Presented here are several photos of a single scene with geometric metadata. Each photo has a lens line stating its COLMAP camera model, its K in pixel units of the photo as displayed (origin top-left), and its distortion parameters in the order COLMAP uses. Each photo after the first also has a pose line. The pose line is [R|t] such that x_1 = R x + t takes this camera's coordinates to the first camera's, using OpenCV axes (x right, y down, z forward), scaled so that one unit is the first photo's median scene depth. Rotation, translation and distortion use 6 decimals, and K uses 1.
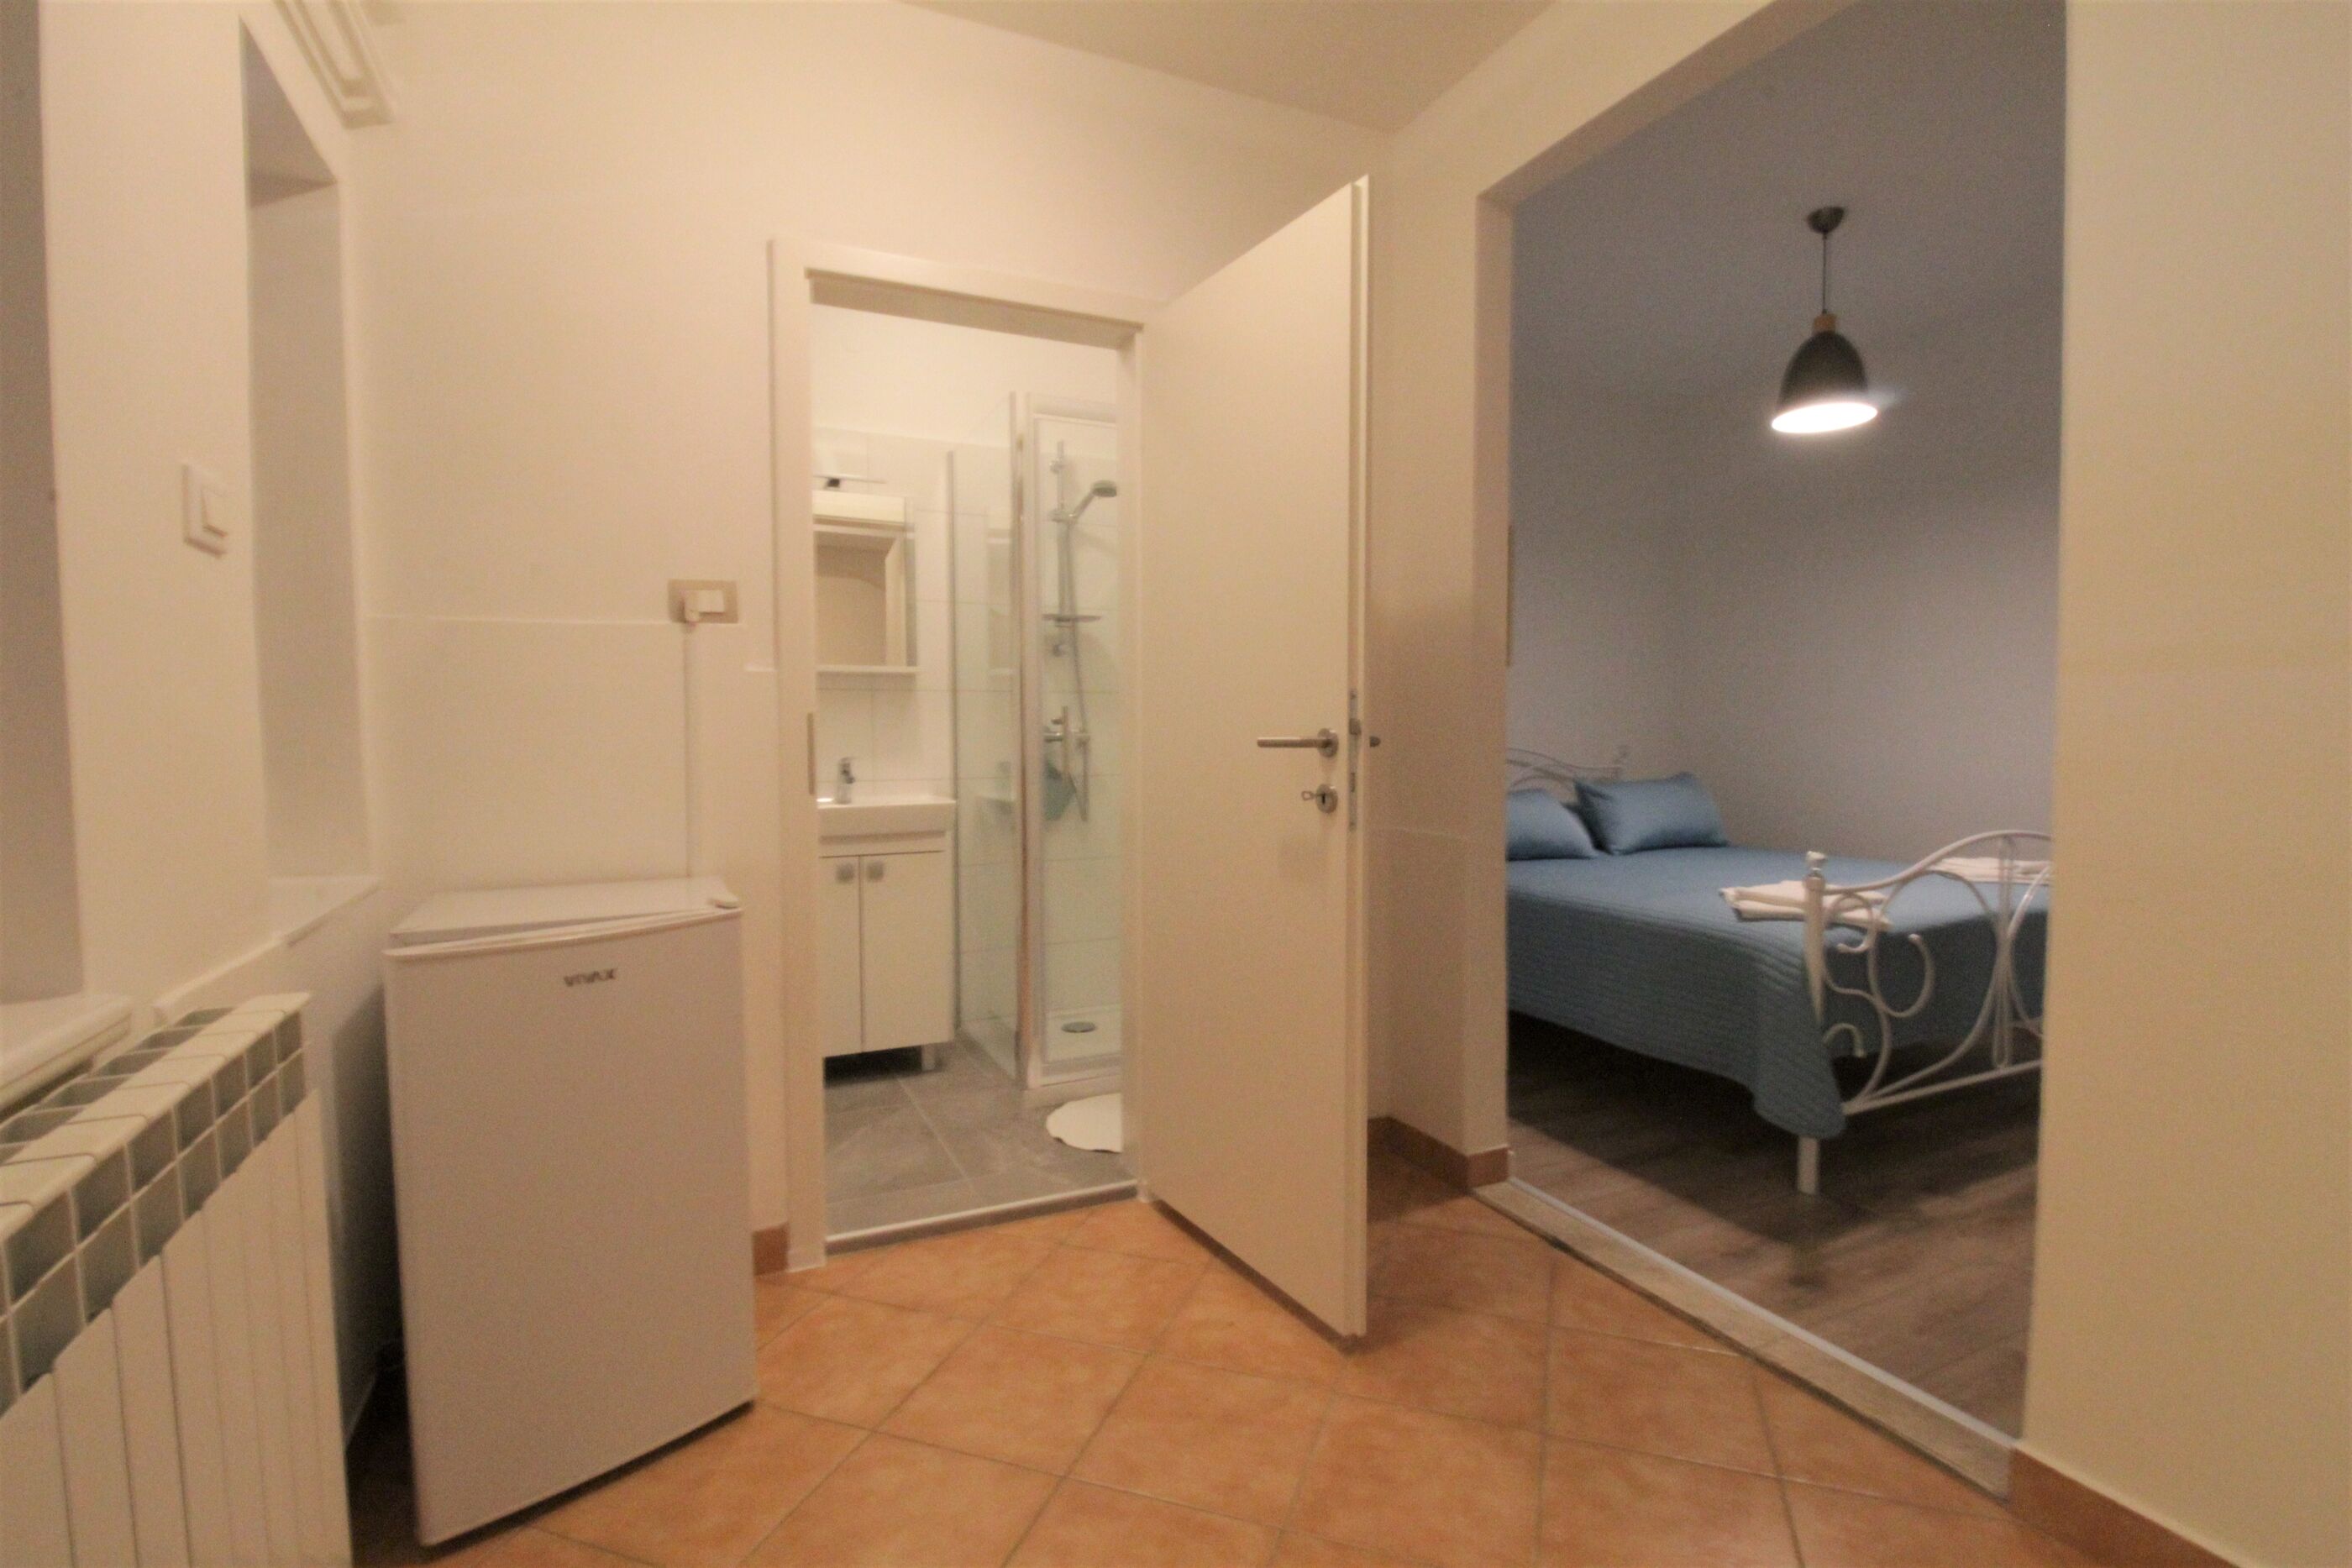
lens RADIAL K [[1123.4, 0, 1206.3], [0, 1123.4, 780.8], [0, 0, 1]] dist [0.012137, -0.022707]
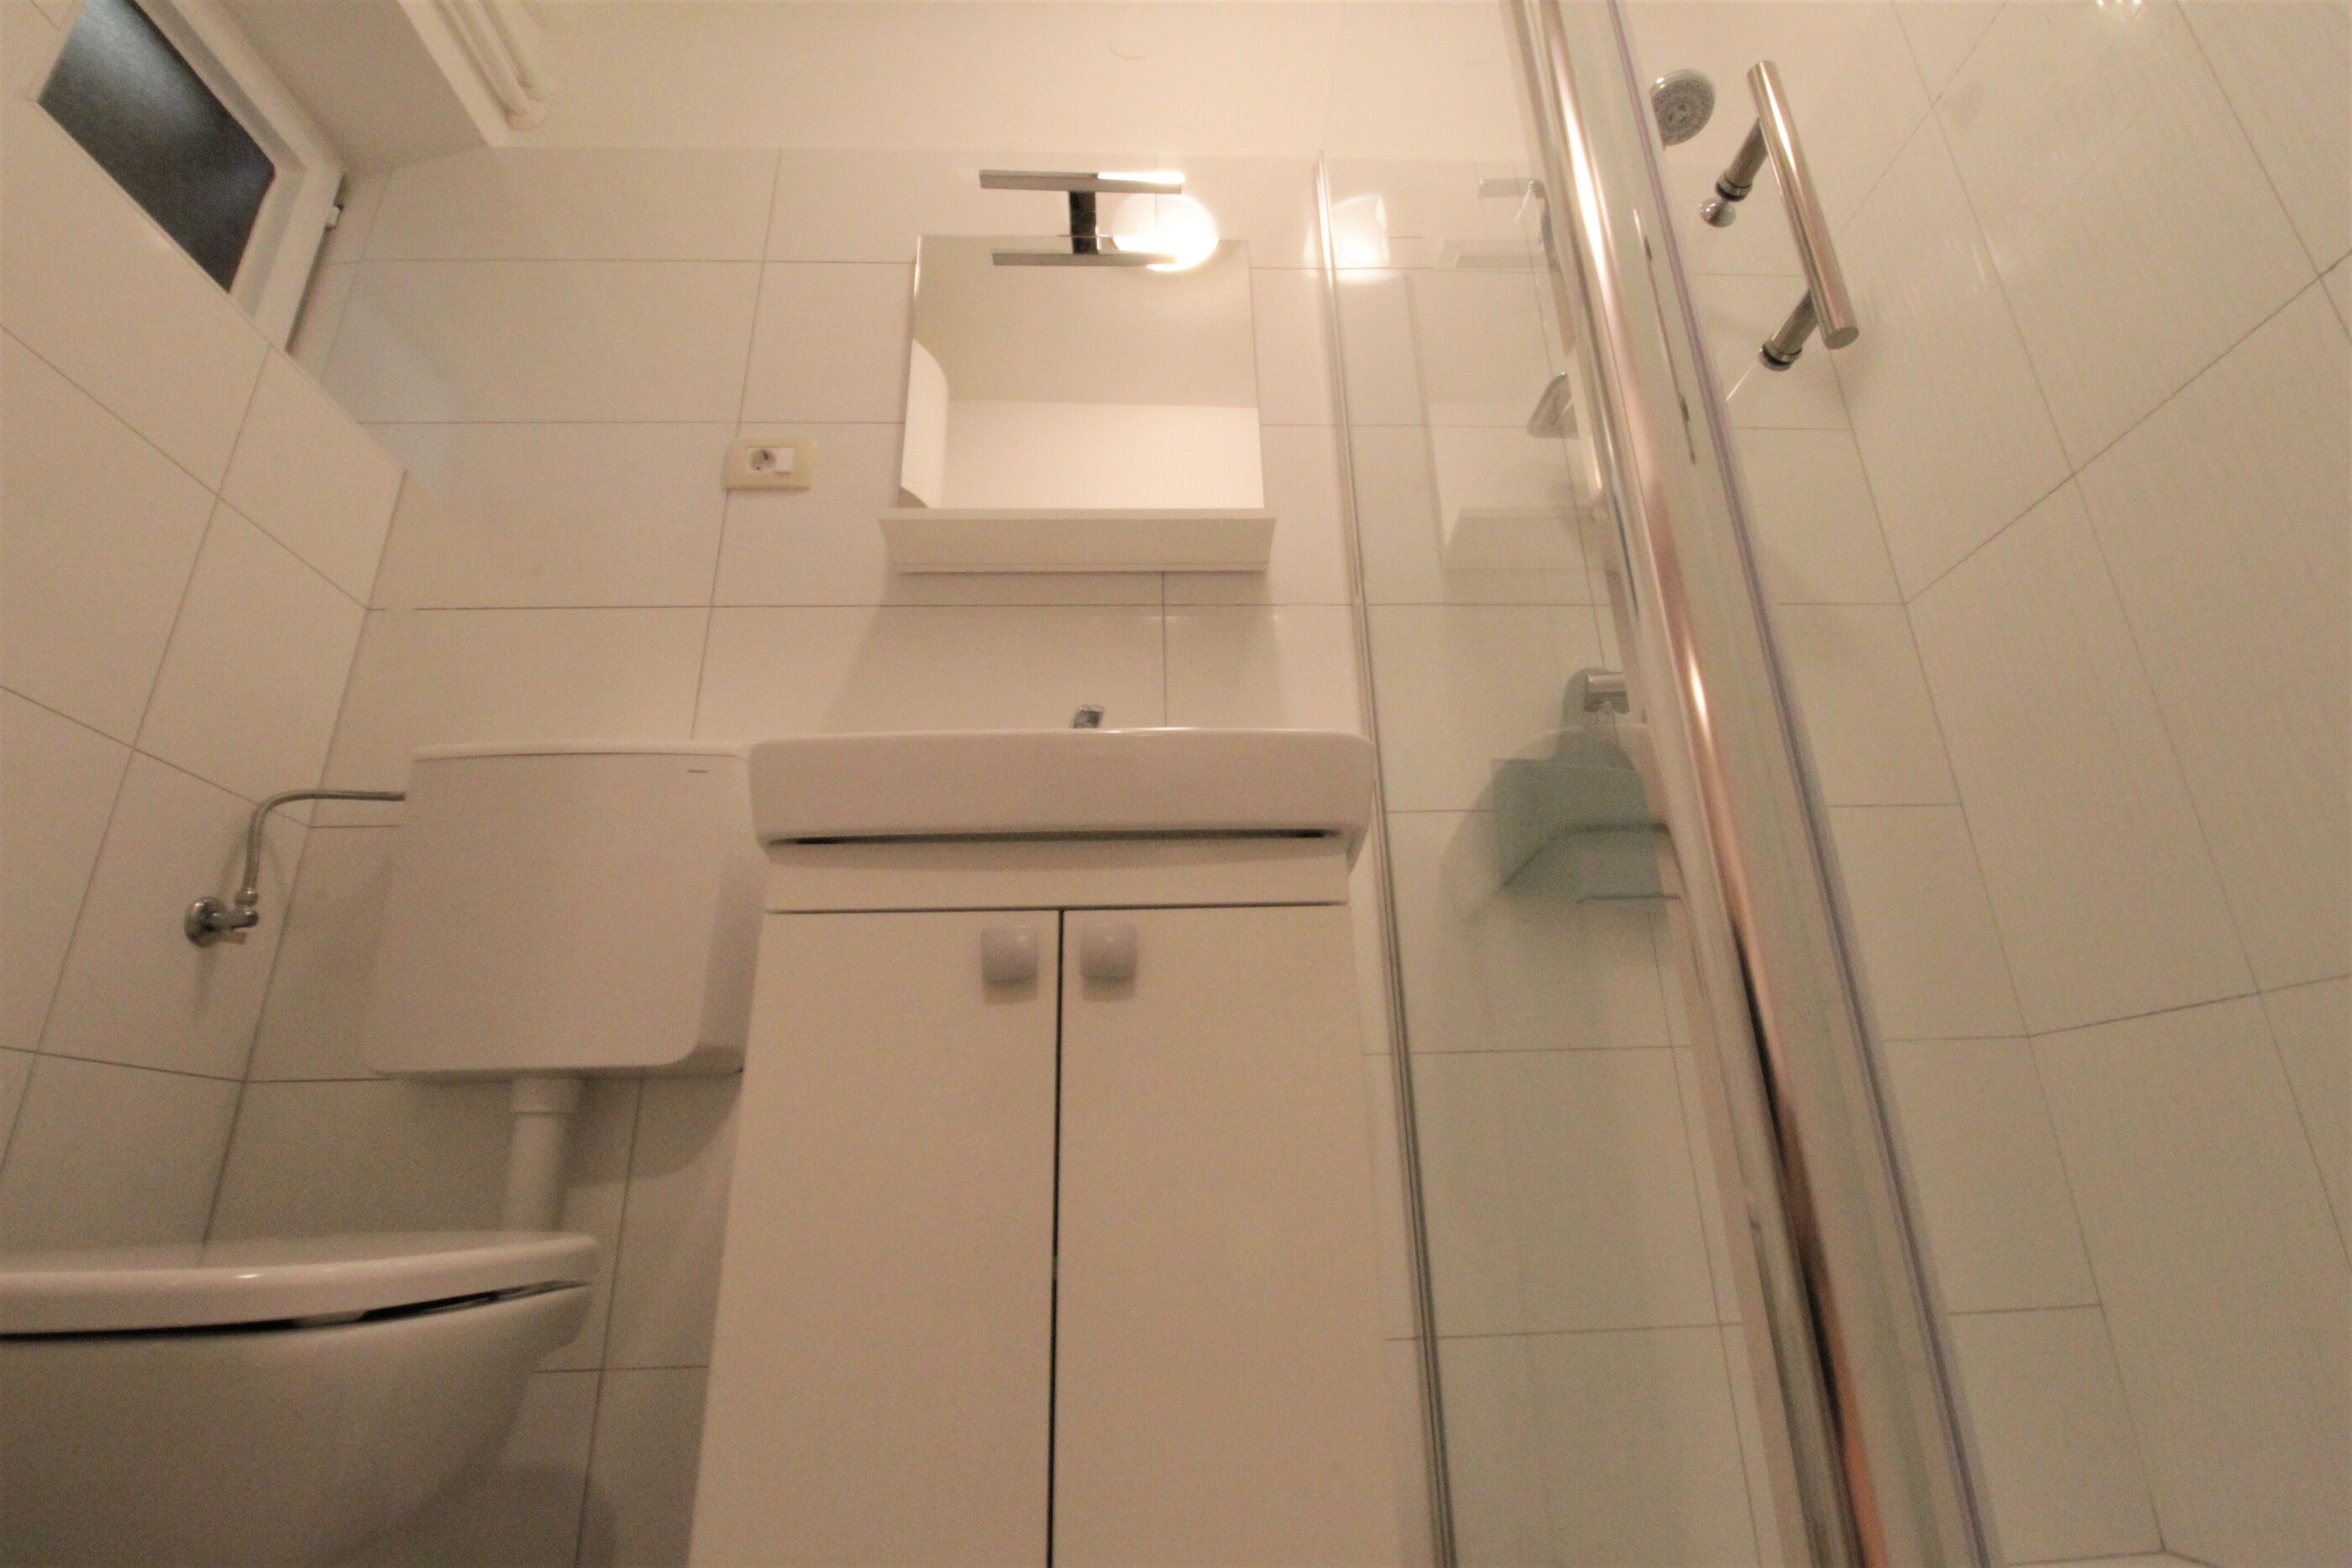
lens RADIAL K [[1069.9, 0, 1172.4], [0, 1069.9, 798.8], [0, 0, 1]] dist [-0.000466, -0.009495]
pose [[0.912552, -0.153701, -0.378978, -0.158484], [0.001340, 0.927806, -0.373061, 0.130861], [0.408958, 0.339930, 0.846877, 0.706059]]
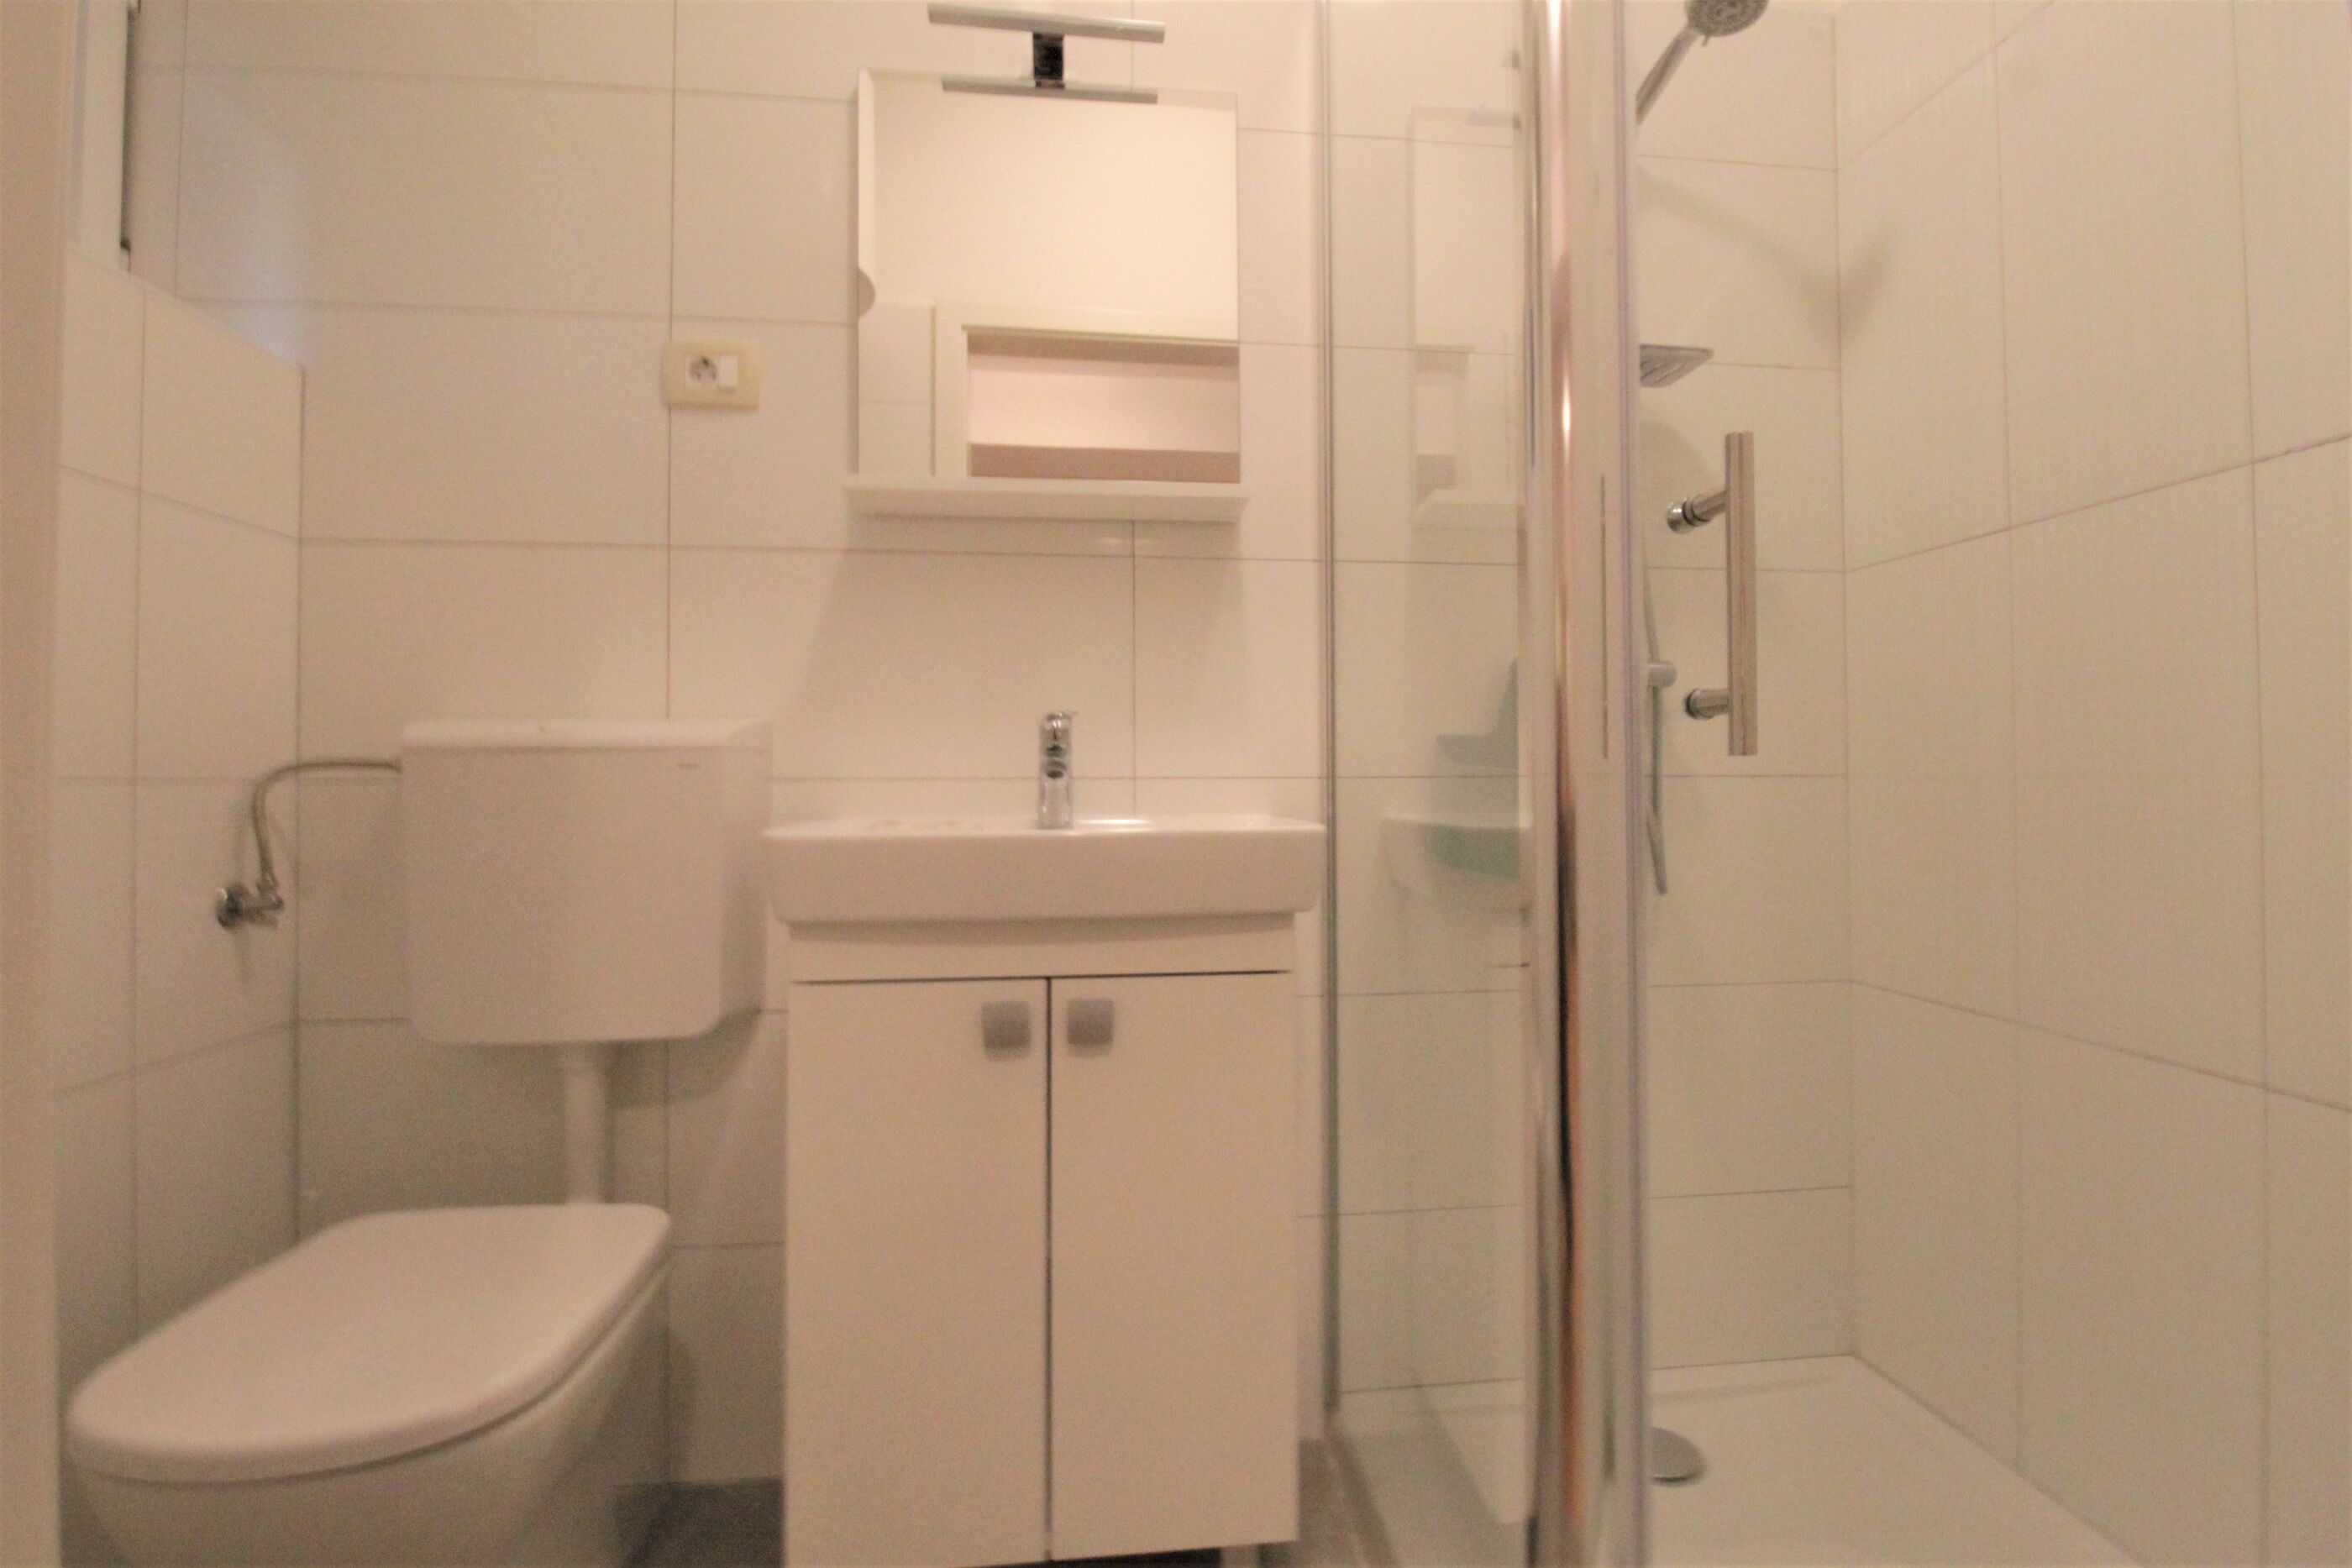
lens RADIAL K [[1121.4, 0, 1187.5], [0, 1121.4, 778.5], [0, 0, 1]] dist [-0.000171, -0.012544]
pose [[0.939713, -0.005206, -0.341925, -0.140674], [-0.013597, 0.998525, -0.052571, 0.021960], [0.341694, 0.054051, 0.938256, 0.639276]]
